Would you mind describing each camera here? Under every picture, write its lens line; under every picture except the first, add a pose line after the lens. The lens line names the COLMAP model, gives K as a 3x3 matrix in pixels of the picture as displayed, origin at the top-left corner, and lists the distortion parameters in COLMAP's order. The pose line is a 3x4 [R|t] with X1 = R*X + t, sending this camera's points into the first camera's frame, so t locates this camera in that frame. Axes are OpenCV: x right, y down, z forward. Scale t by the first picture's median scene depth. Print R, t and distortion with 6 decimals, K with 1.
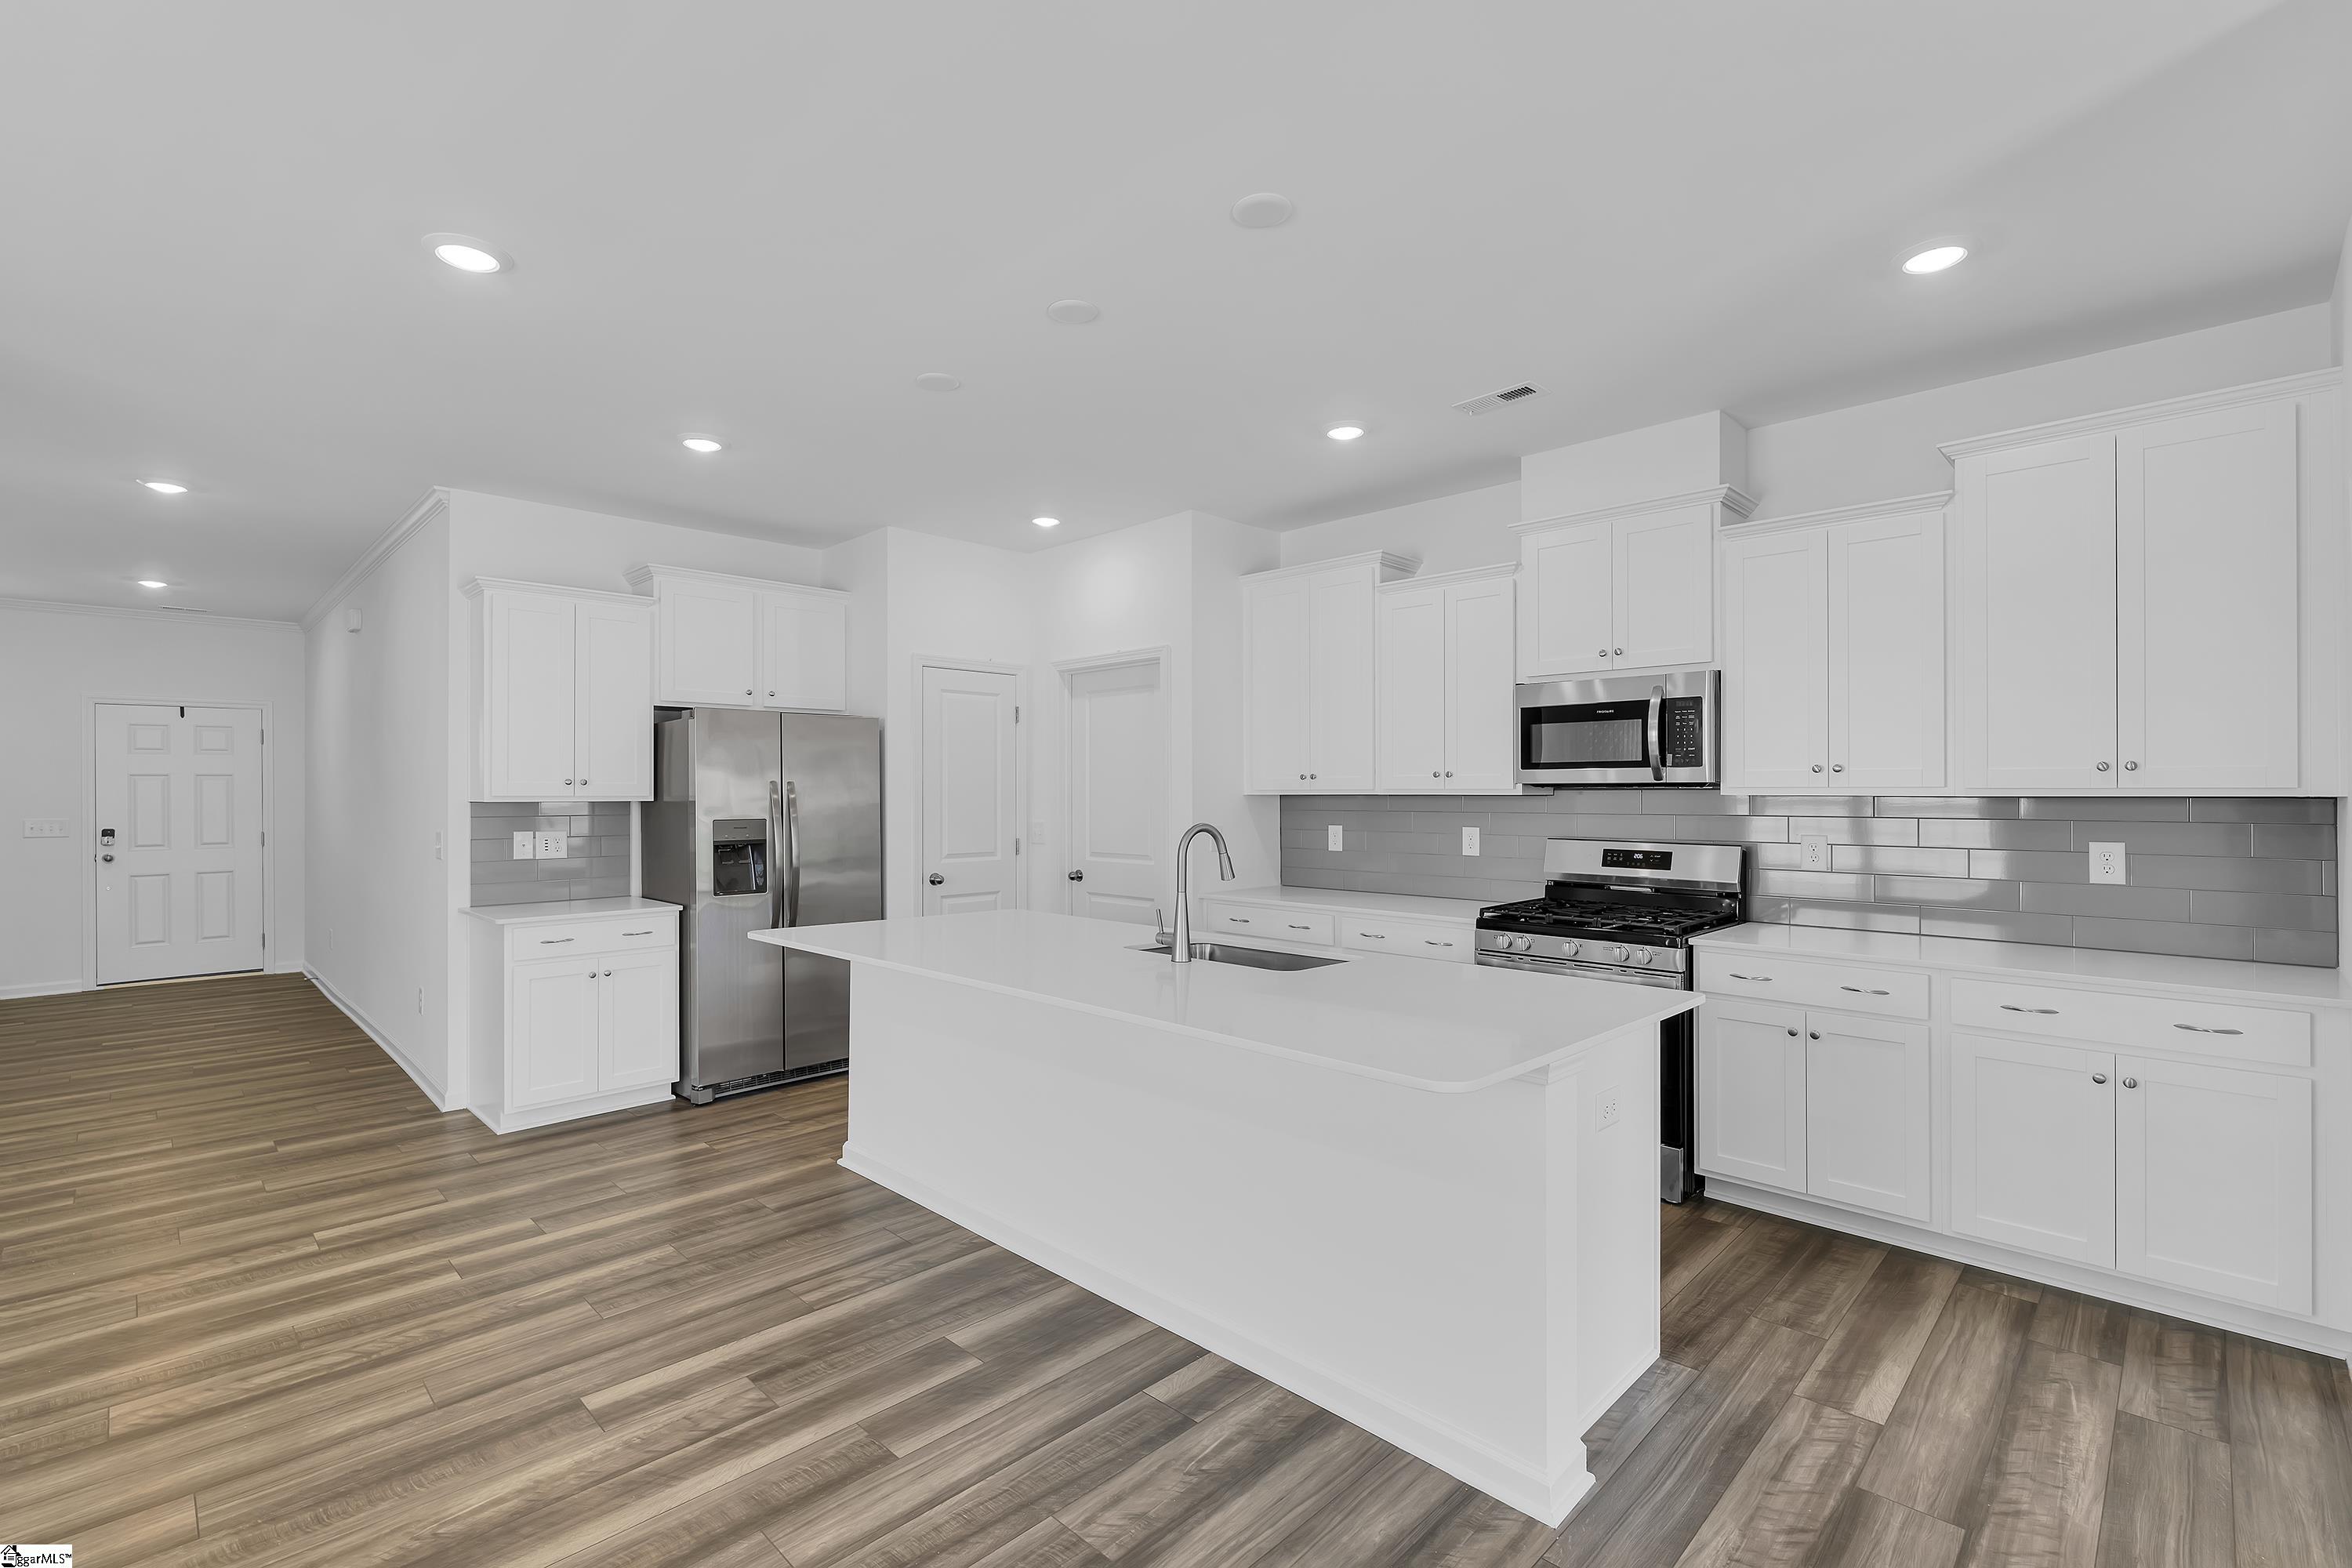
lens RADIAL K [[1037.8, 0, 1159.1], [0, 1037.8, 794.2], [0, 0, 1]] dist [0.000680, 0.000279]
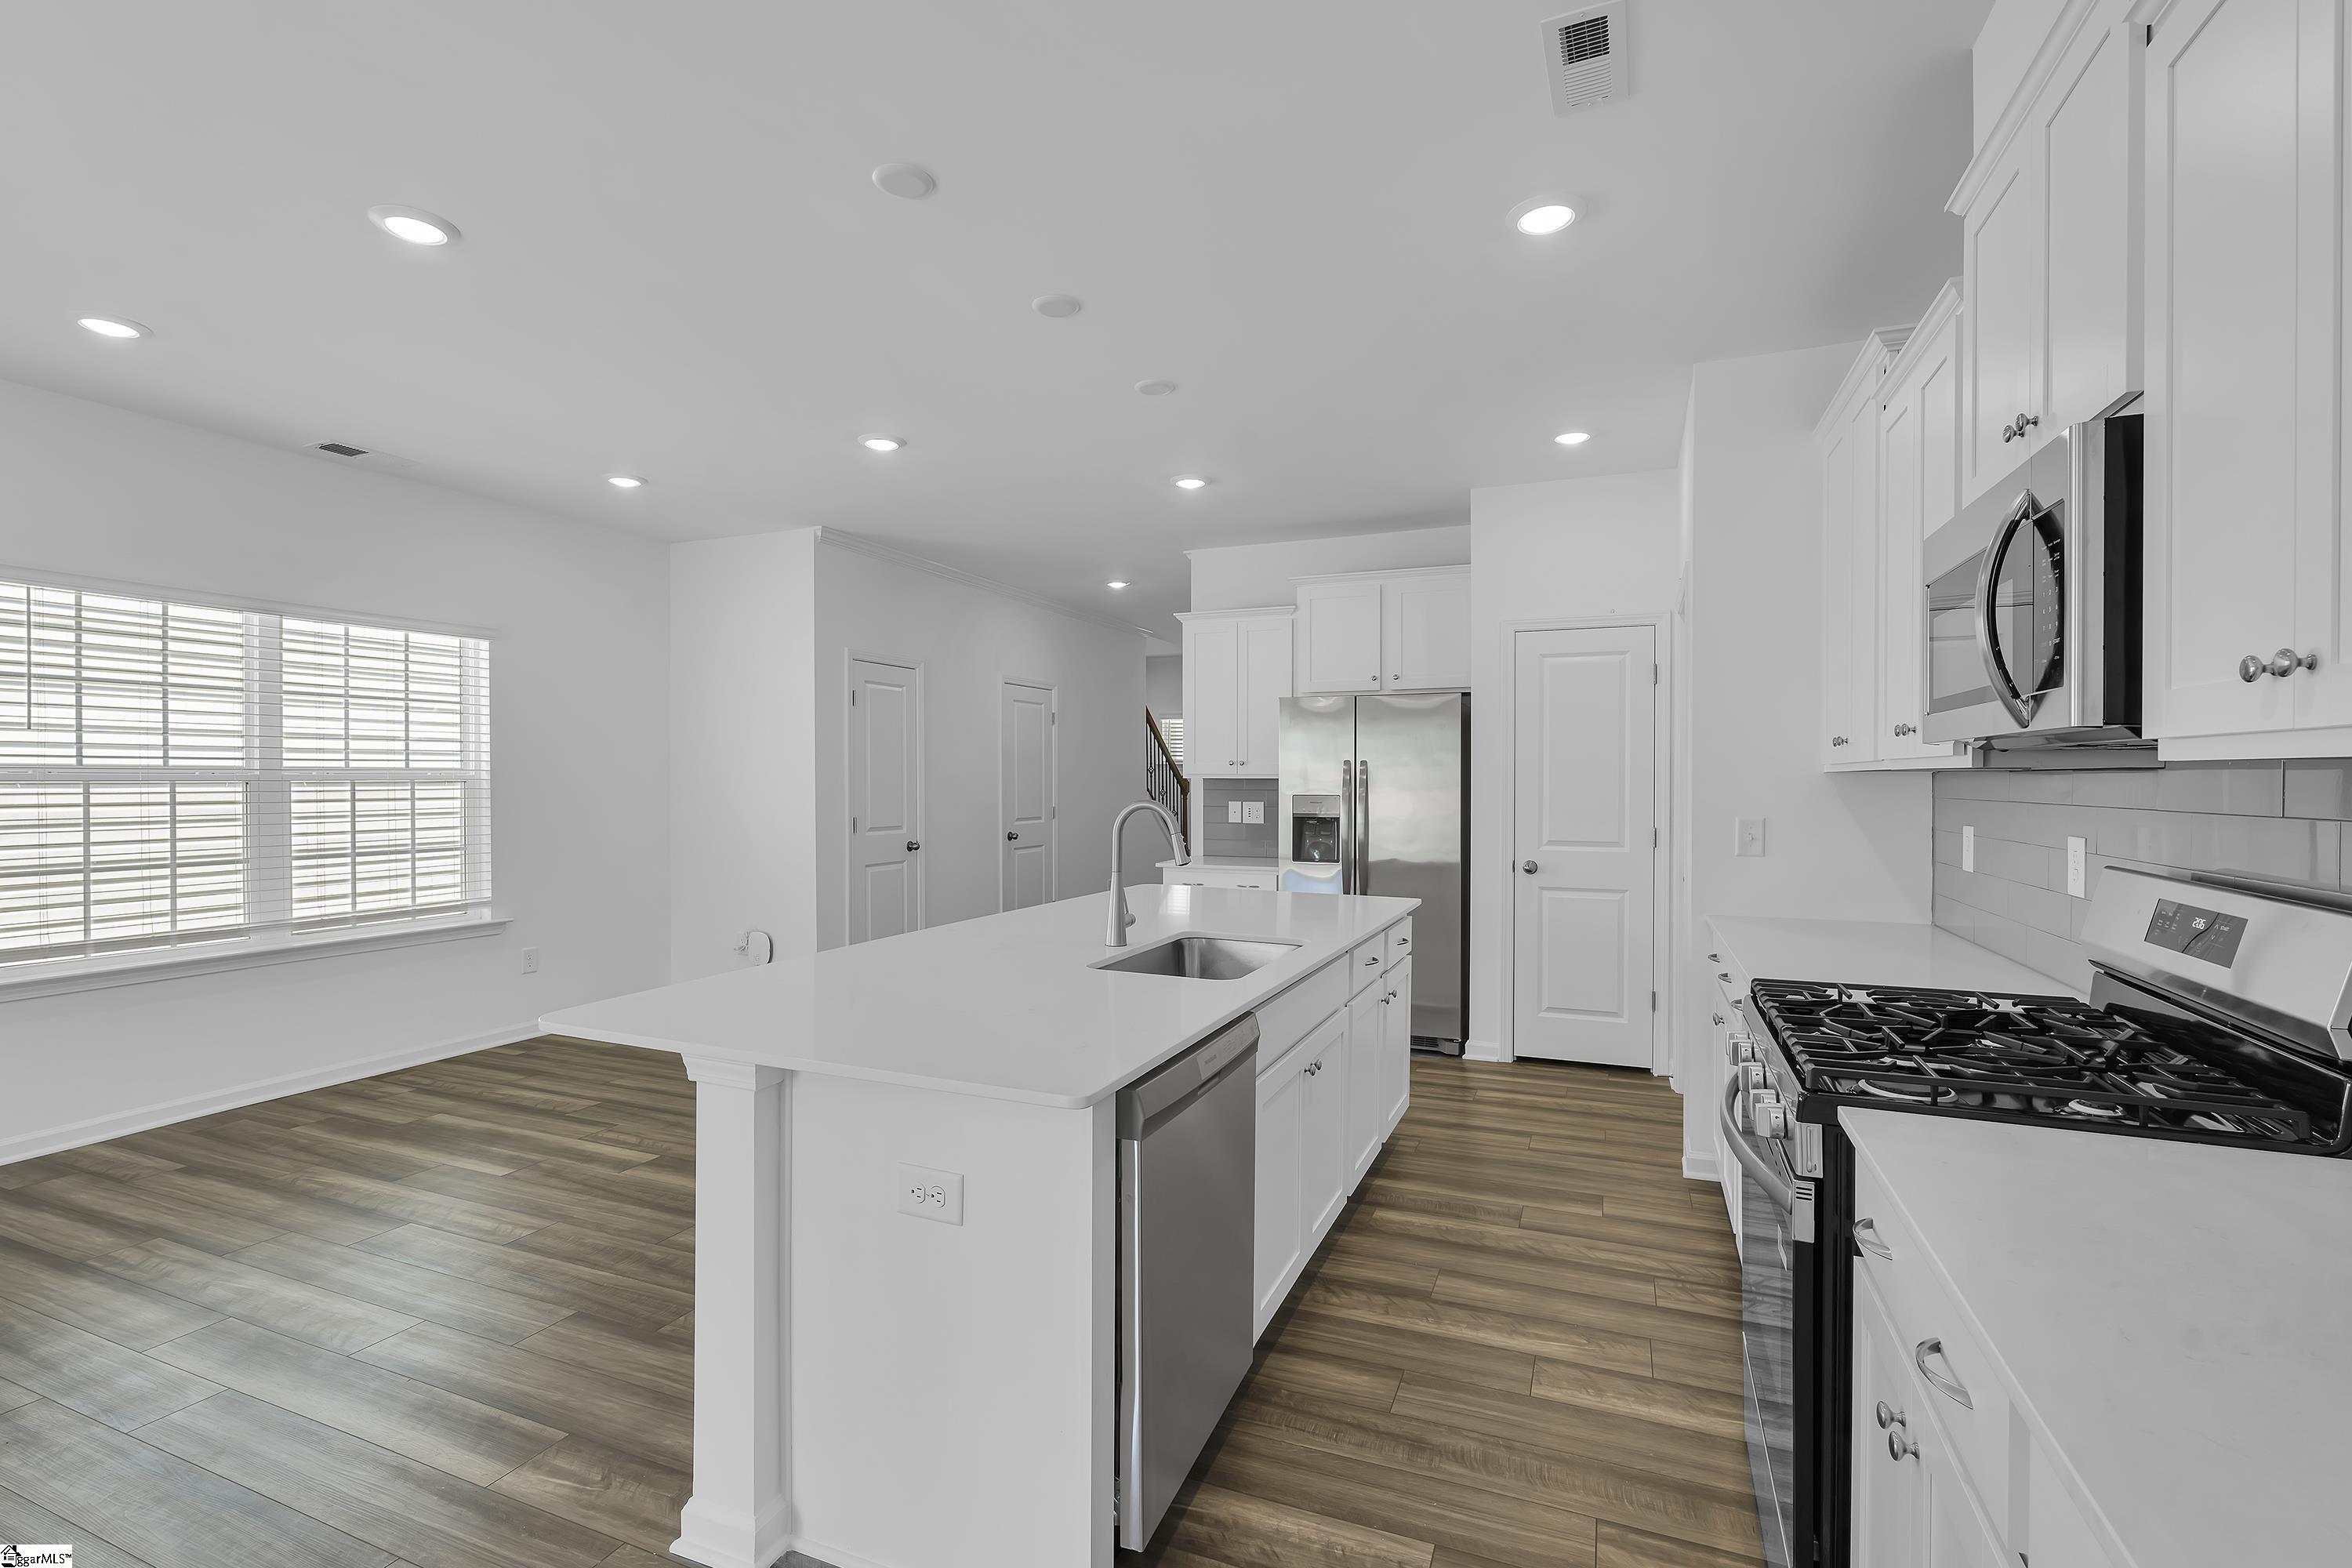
lens RADIAL K [[1037.8, 0, 1170.2], [0, 1037.8, 772.8], [0, 0, 1]] dist [0.000680, 0.000279]
pose [[0.380746, -0.004185, -0.924670, 0.555255], [-0.001347, 0.999986, -0.005081, 0.006229], [0.924679, 0.003180, 0.380735, 0.419985]]
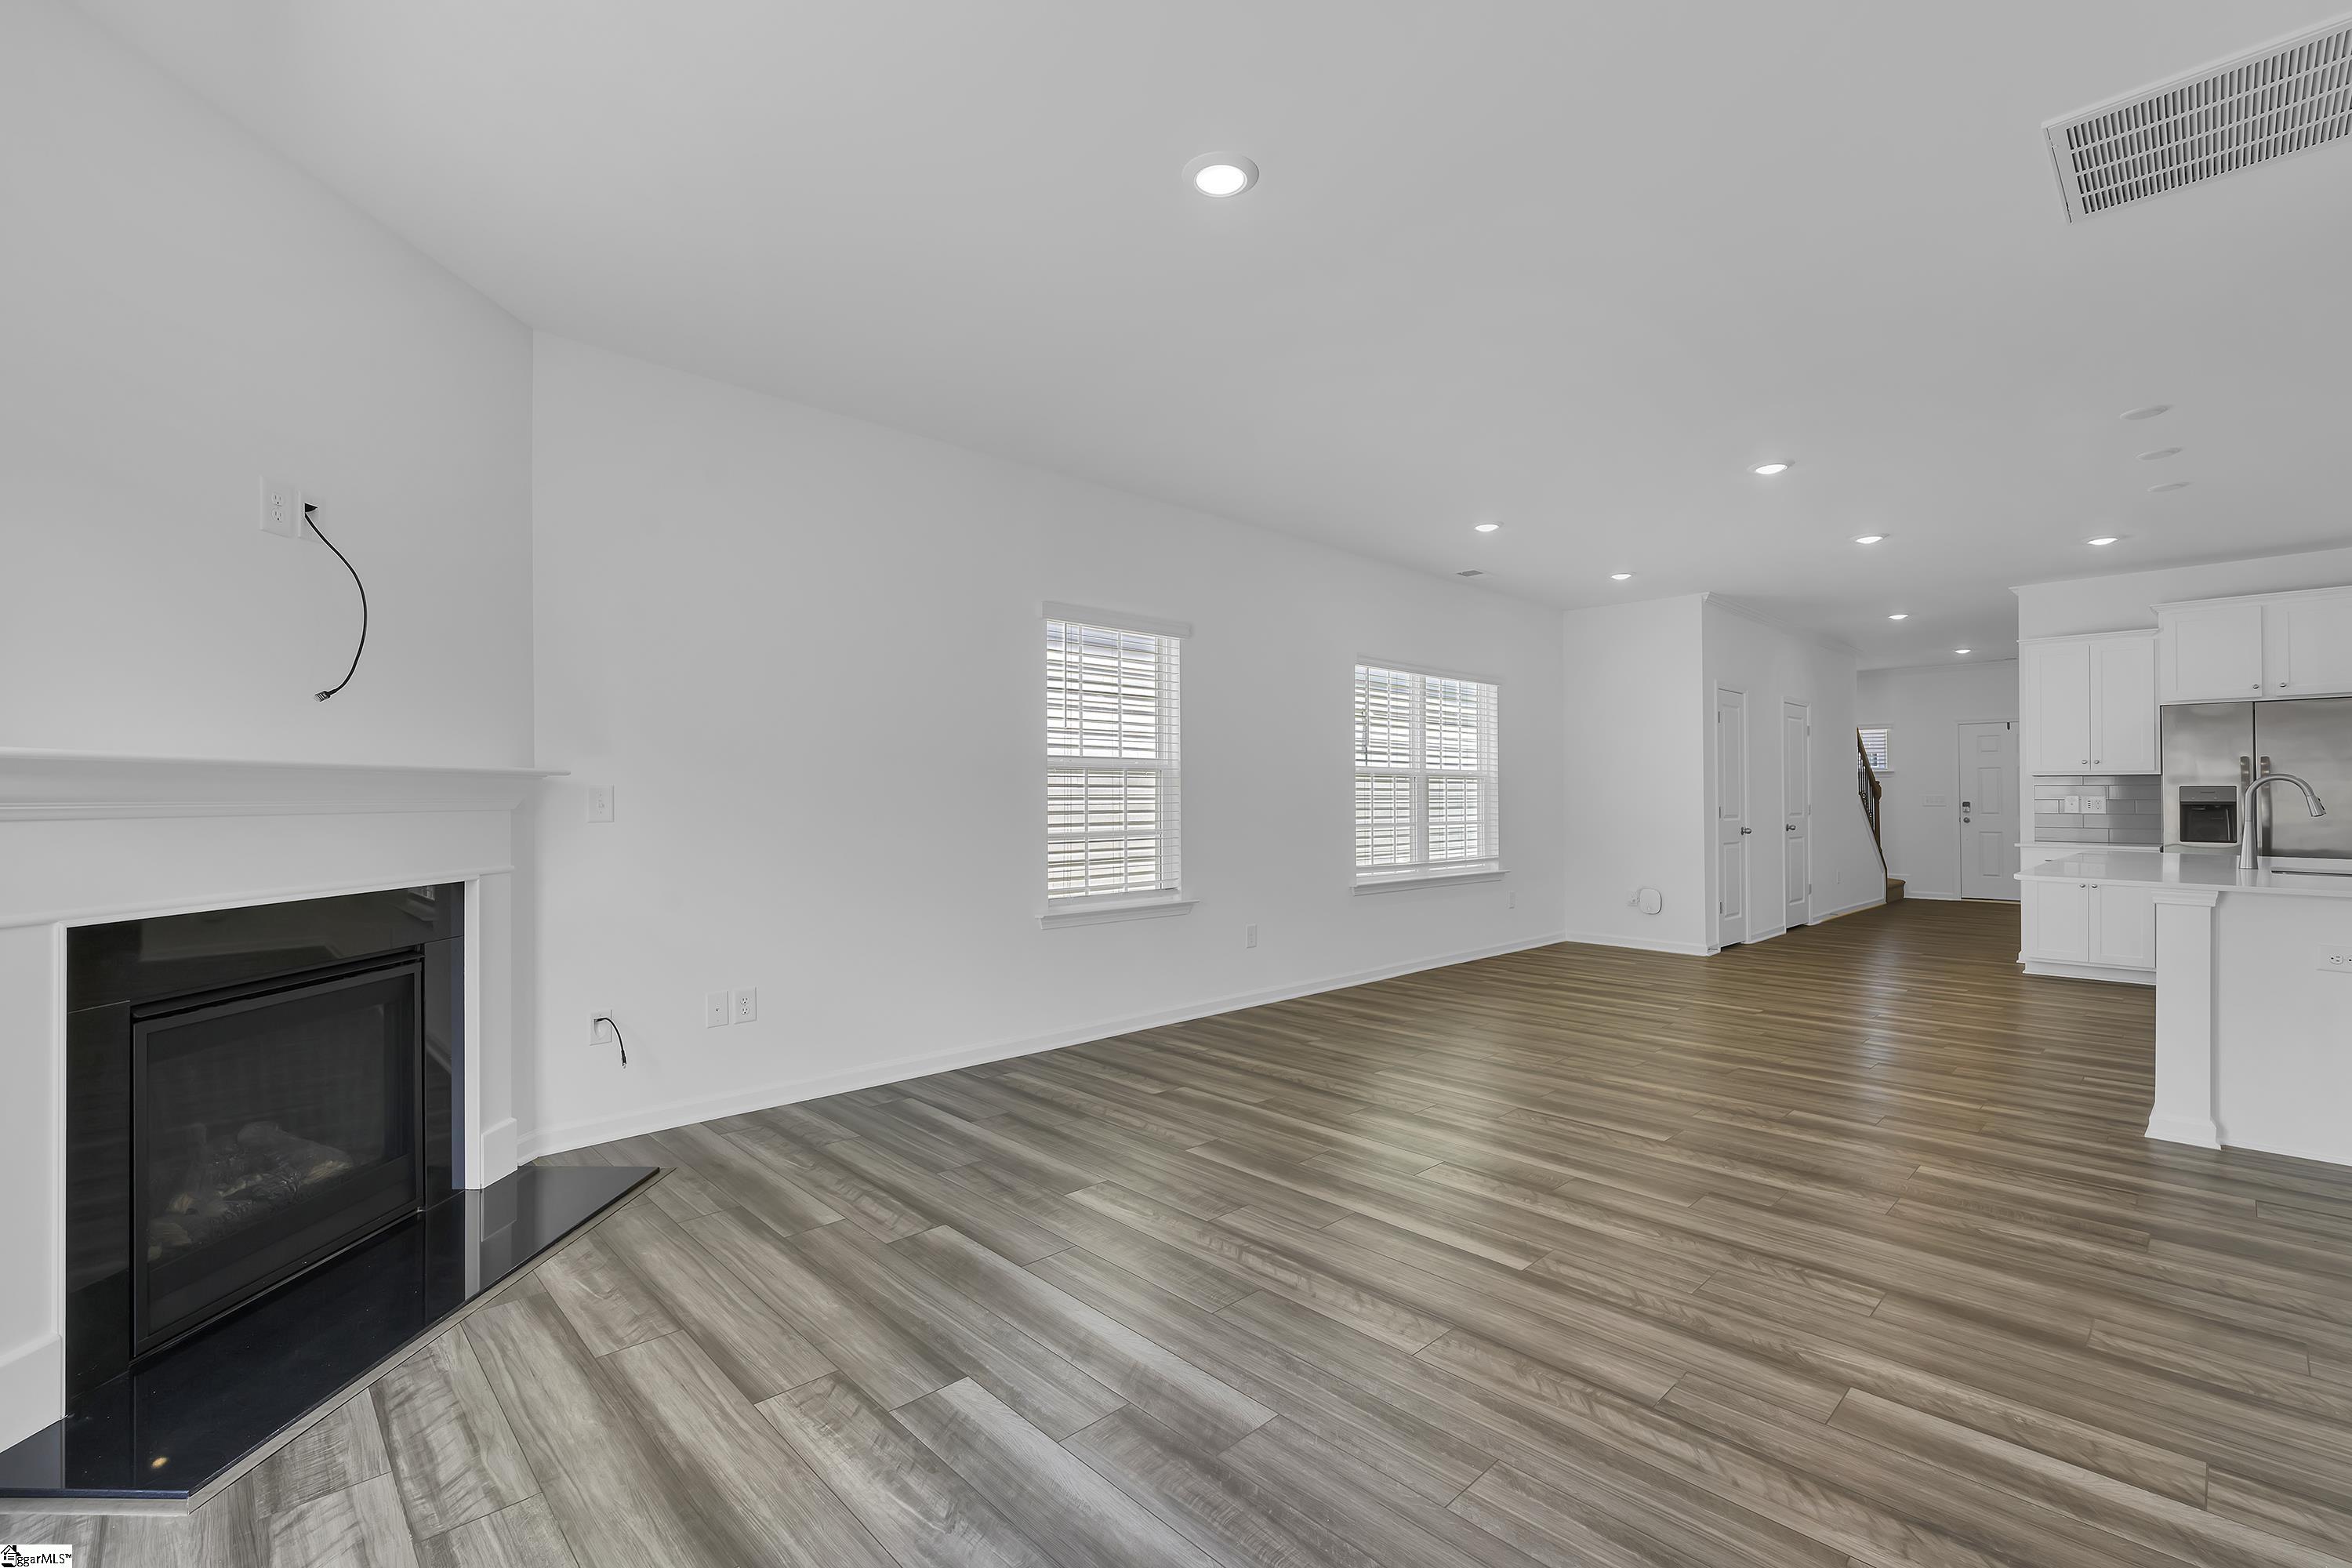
lens RADIAL K [[1037.8, 0, 1178.0], [0, 1037.8, 786.1], [0, 0, 1]] dist [0.000680, 0.000279]
pose [[-0.021945, -0.008570, -0.999722, 0.938520], [-0.001470, 0.999962, -0.008540, 0.036375], [0.999758, 0.001282, -0.021957, -0.287426]]
